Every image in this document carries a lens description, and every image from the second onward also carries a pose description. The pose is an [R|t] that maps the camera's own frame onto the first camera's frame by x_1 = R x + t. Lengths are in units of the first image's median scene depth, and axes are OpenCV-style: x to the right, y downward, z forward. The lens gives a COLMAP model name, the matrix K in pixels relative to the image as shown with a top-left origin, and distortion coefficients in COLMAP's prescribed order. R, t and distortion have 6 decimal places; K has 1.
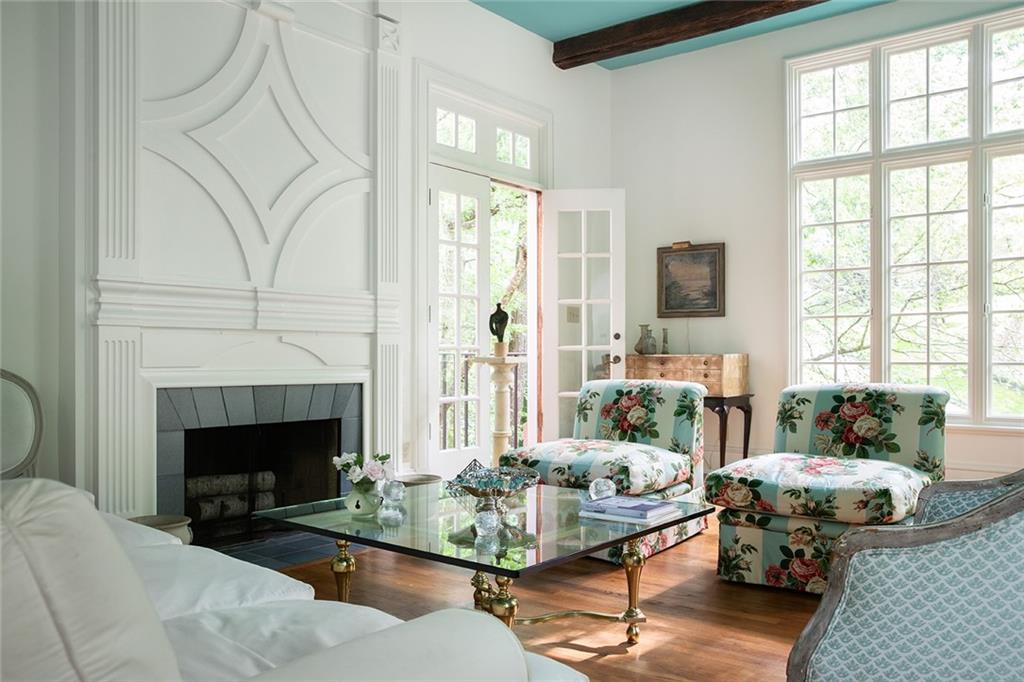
lens RADIAL K [[840.3, 0, 512.8], [0, 840.3, 349.4], [0, 0, 1]] dist [0.017056, 0.003953]
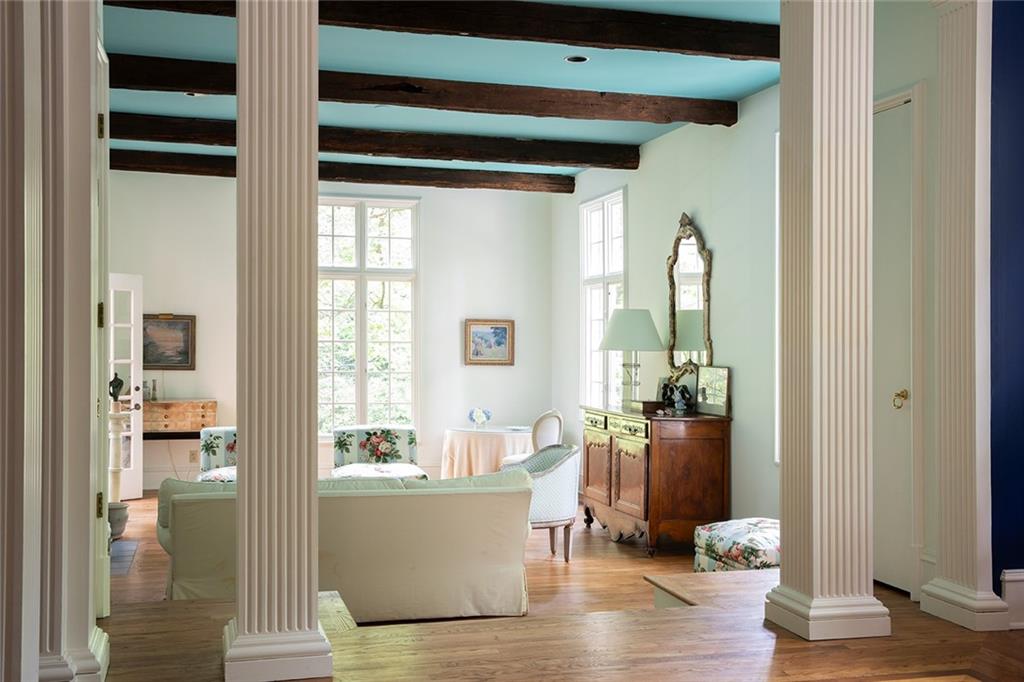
lens RADIAL K [[1118.9, 0, 510.3], [0, 1118.9, 341.1], [0, 0, 1]] dist [-0.007779, 0.000000]
pose [[0.605883, 0.007720, 0.795516, -0.971369], [-0.016223, 0.999865, 0.002653, -0.110738], [-0.795388, -0.014513, 0.605927, -0.545007]]
